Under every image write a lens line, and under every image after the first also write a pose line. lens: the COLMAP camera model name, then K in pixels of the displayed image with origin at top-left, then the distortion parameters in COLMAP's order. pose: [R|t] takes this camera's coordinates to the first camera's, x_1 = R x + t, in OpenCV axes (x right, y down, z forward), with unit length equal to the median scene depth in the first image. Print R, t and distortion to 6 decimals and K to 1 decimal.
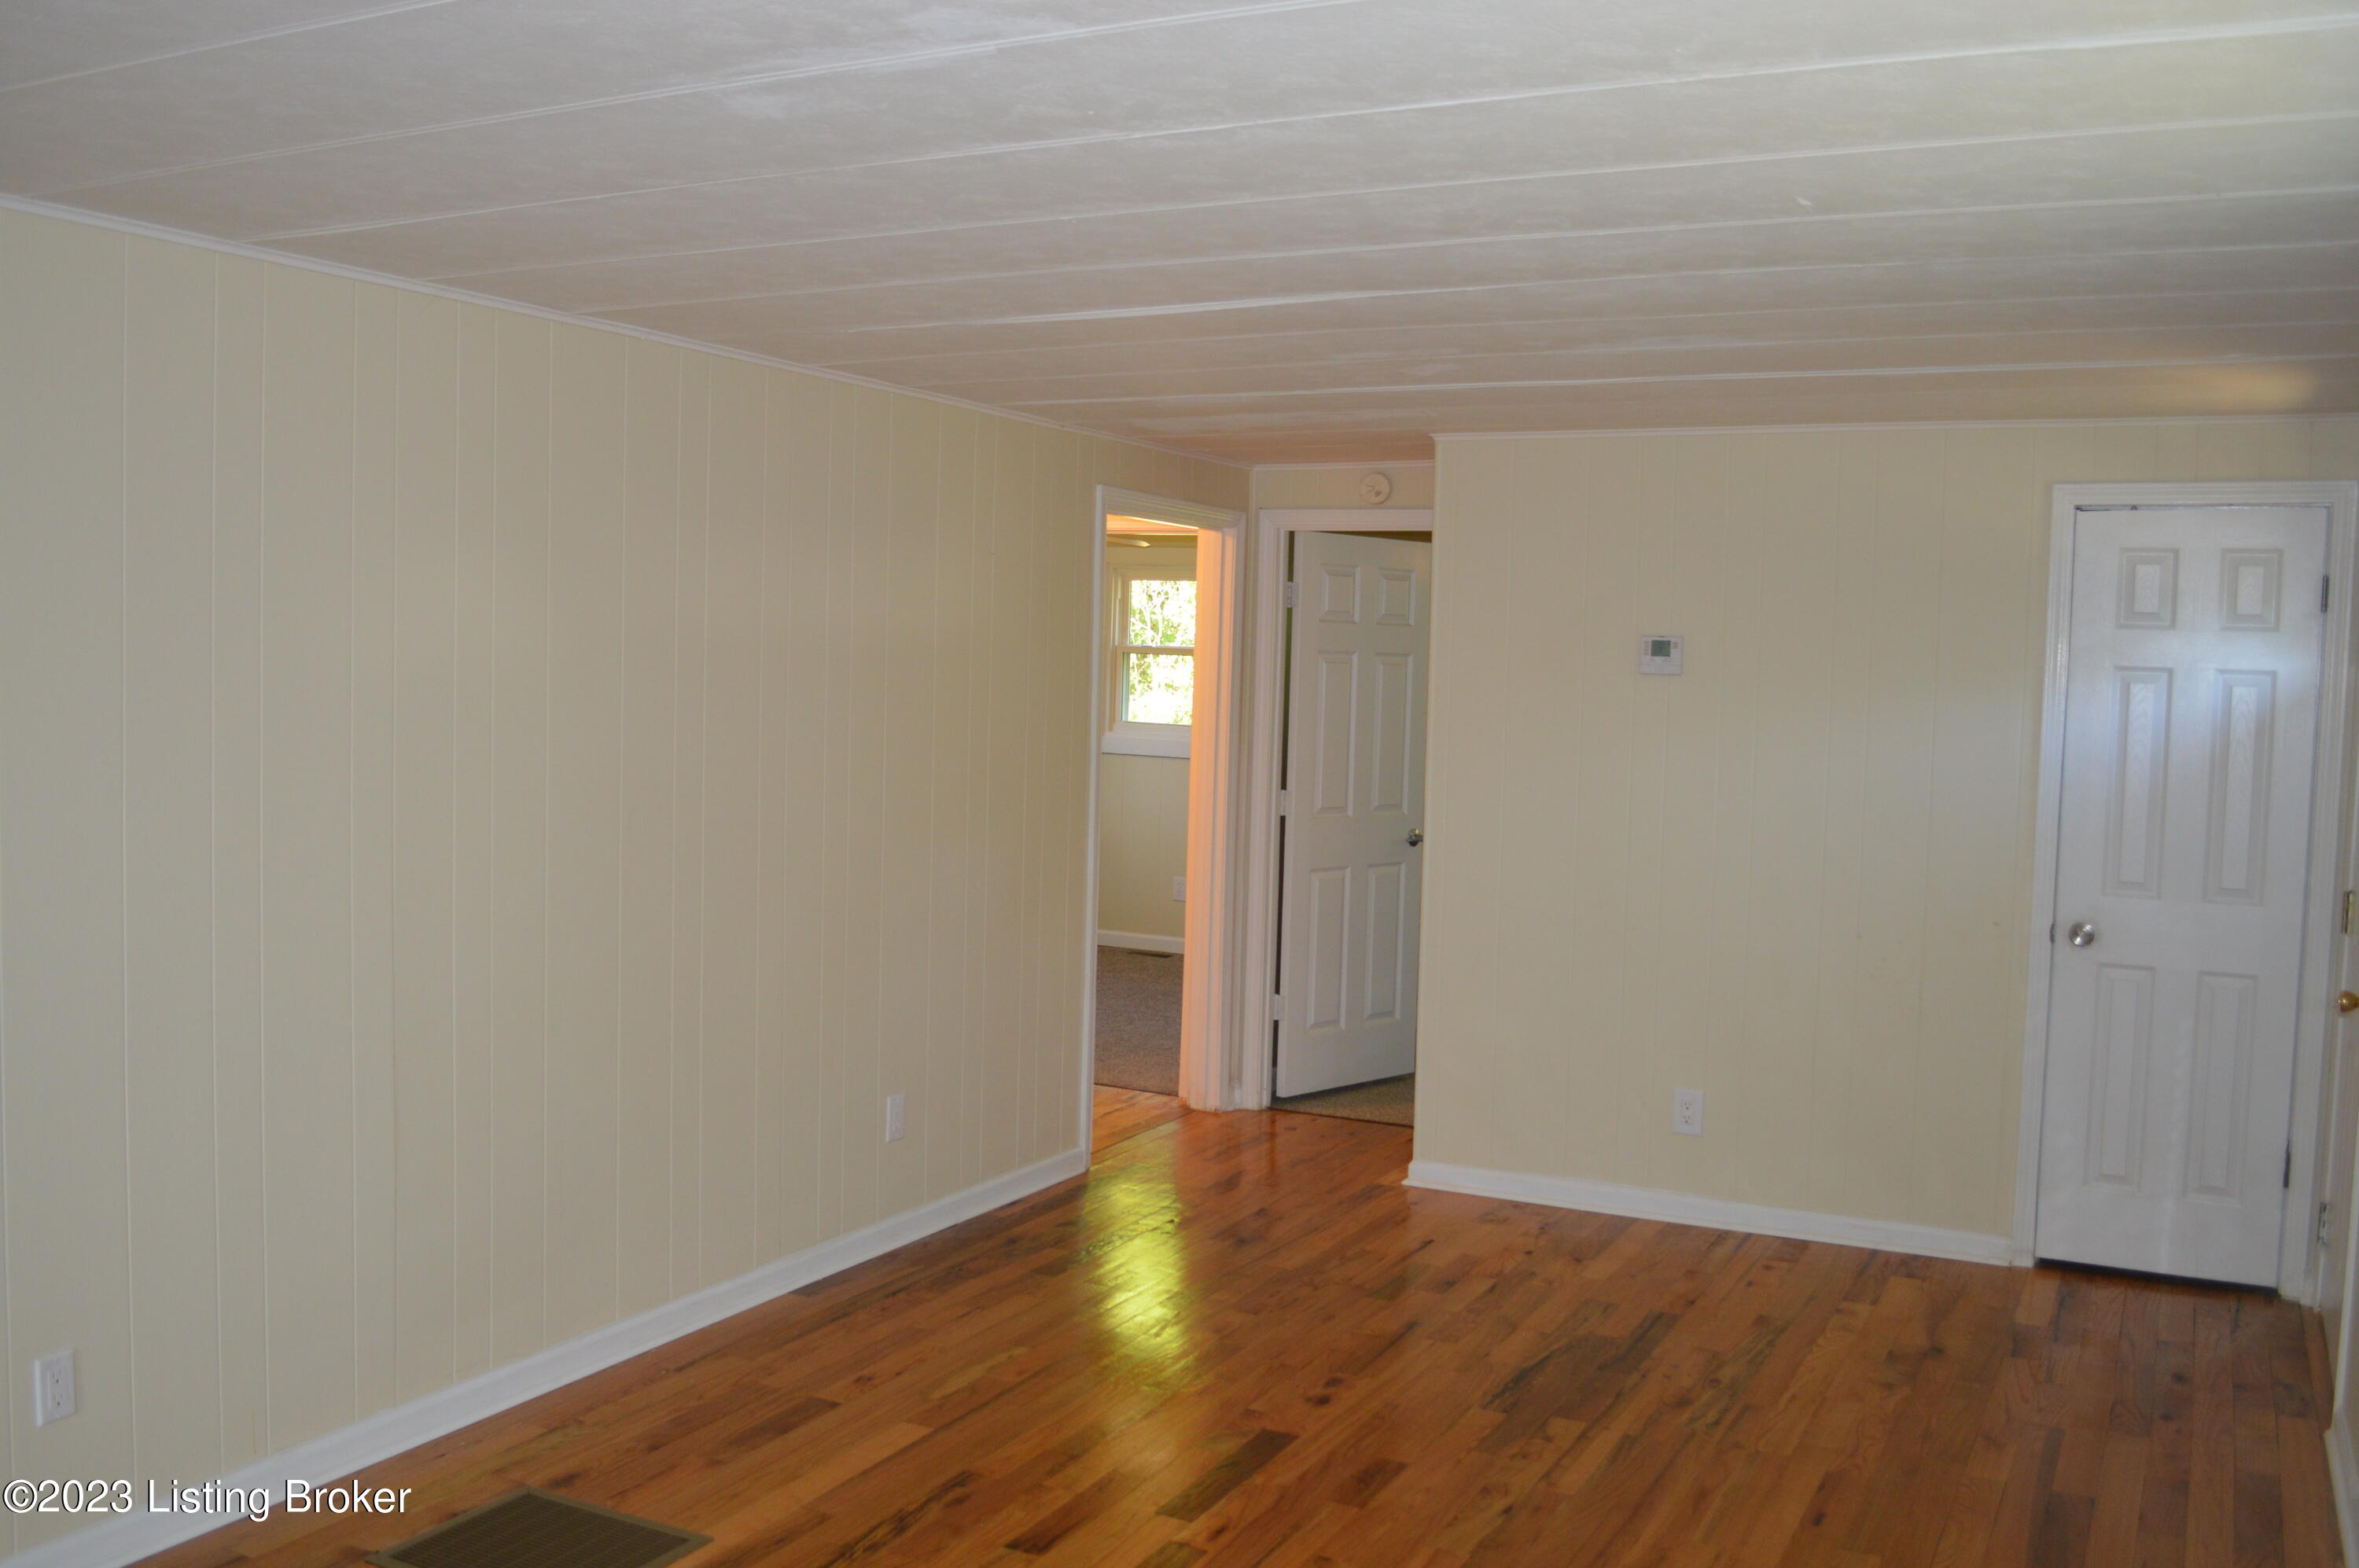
lens RADIAL K [[2067.4, 0, 1179.5], [0, 2067.4, 784.0], [0, 0, 1]] dist [-0.069840, 0.001080]
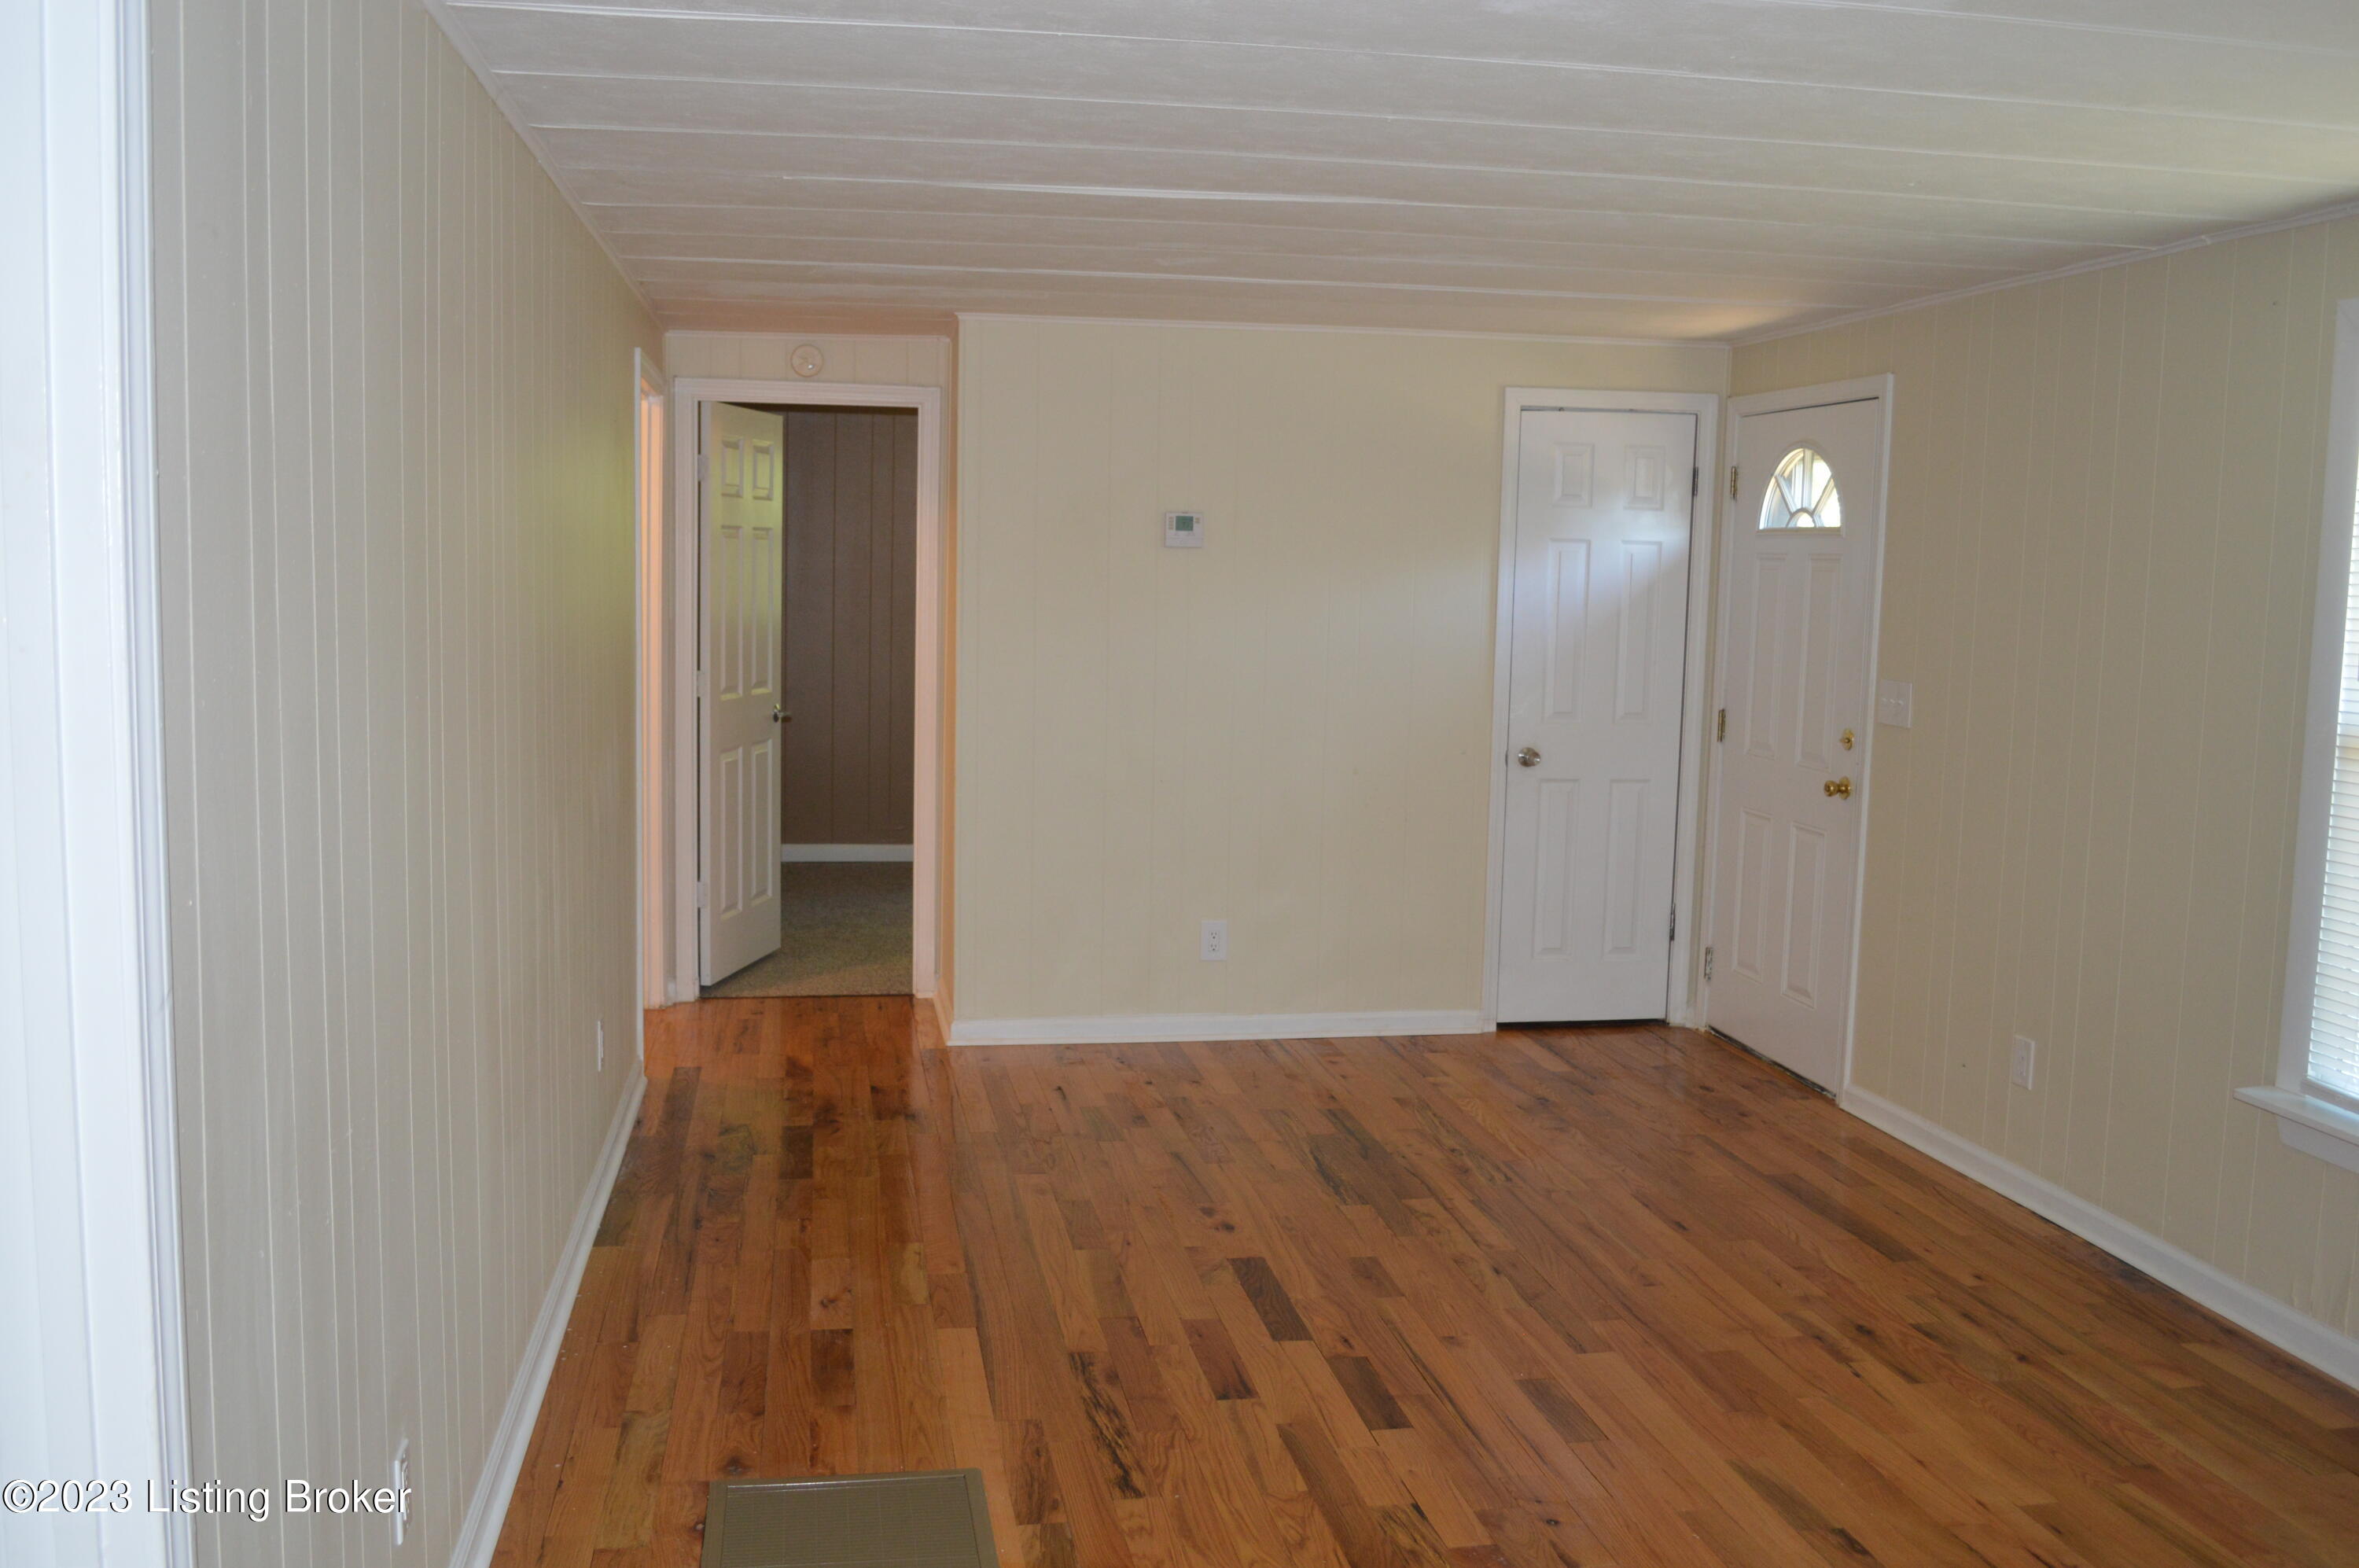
lens RADIAL K [[2057.4, 0, 1179.5], [0, 2057.4, 784.0], [0, 0, 1]] dist [-0.076617, 0.001434]
pose [[0.804188, -0.074163, 0.589730, -0.499309], [0.036077, 0.996446, 0.076114, -0.013016], [-0.593279, -0.039934, 0.804006, 0.138300]]
